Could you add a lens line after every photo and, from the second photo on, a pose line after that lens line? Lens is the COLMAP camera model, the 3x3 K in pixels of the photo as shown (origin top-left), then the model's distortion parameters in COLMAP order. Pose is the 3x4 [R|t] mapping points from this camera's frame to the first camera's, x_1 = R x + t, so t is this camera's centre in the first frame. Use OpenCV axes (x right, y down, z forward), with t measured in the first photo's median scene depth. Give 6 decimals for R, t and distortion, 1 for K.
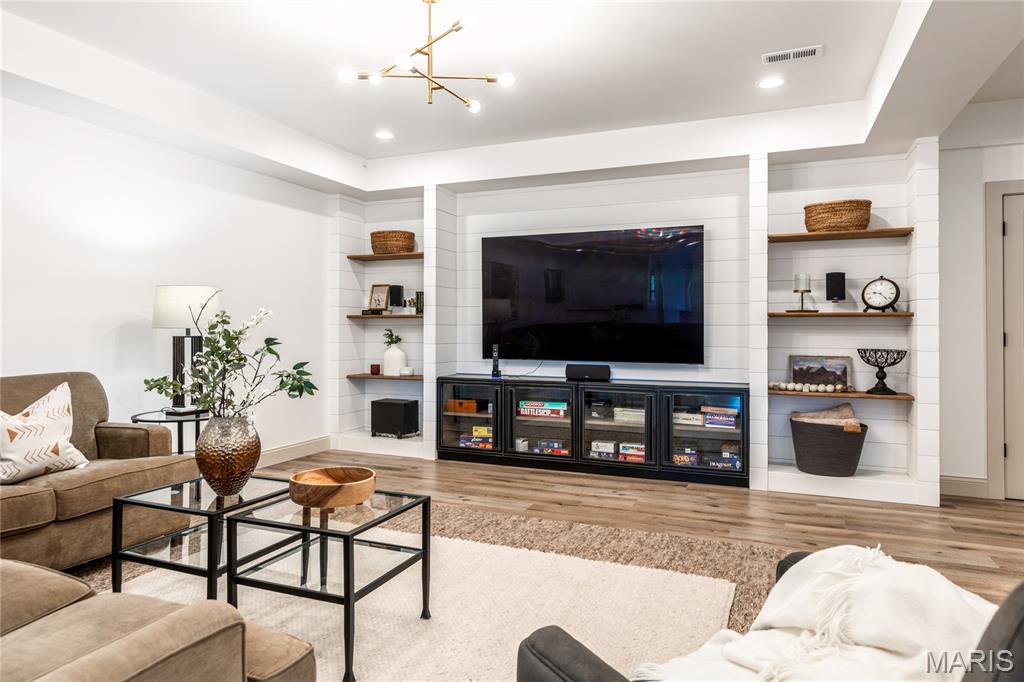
lens RADIAL K [[650.7, 0, 504.1], [0, 650.7, 325.5], [0, 0, 1]] dist [0.009380, 0.000743]
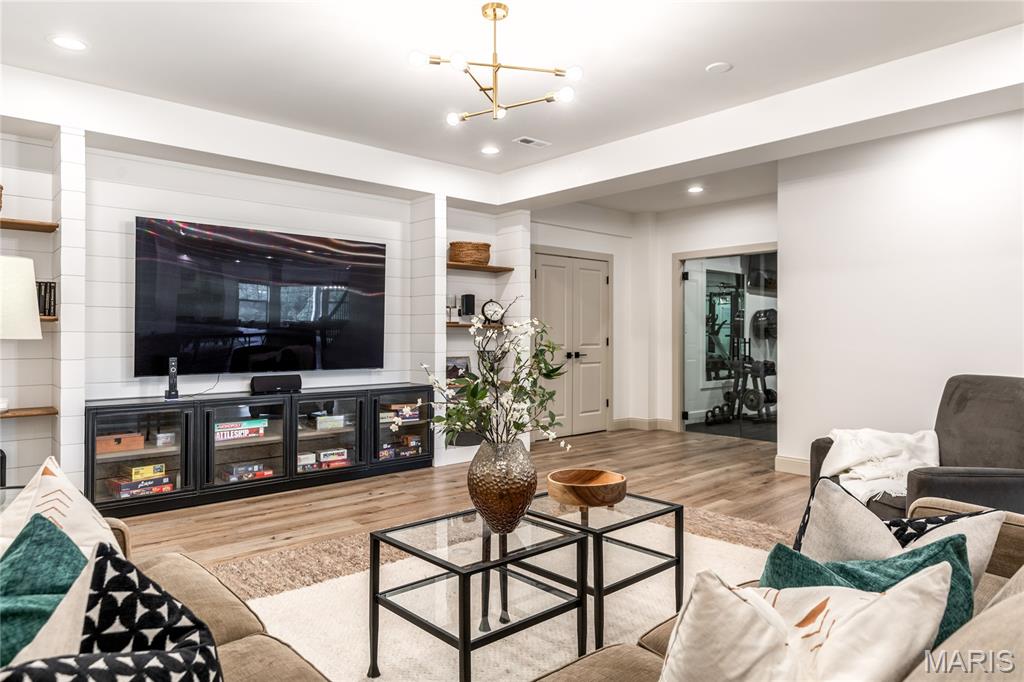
lens RADIAL K [[650.7, 0, 516.3], [0, 650.7, 337.1], [0, 0, 1]] dist [0.009380, 0.000743]
pose [[0.412714, -0.002845, 0.910856, -0.601572], [0.000089, 0.999995, 0.003083, 0.002803], [-0.910861, -0.001192, 0.412713, 0.319738]]
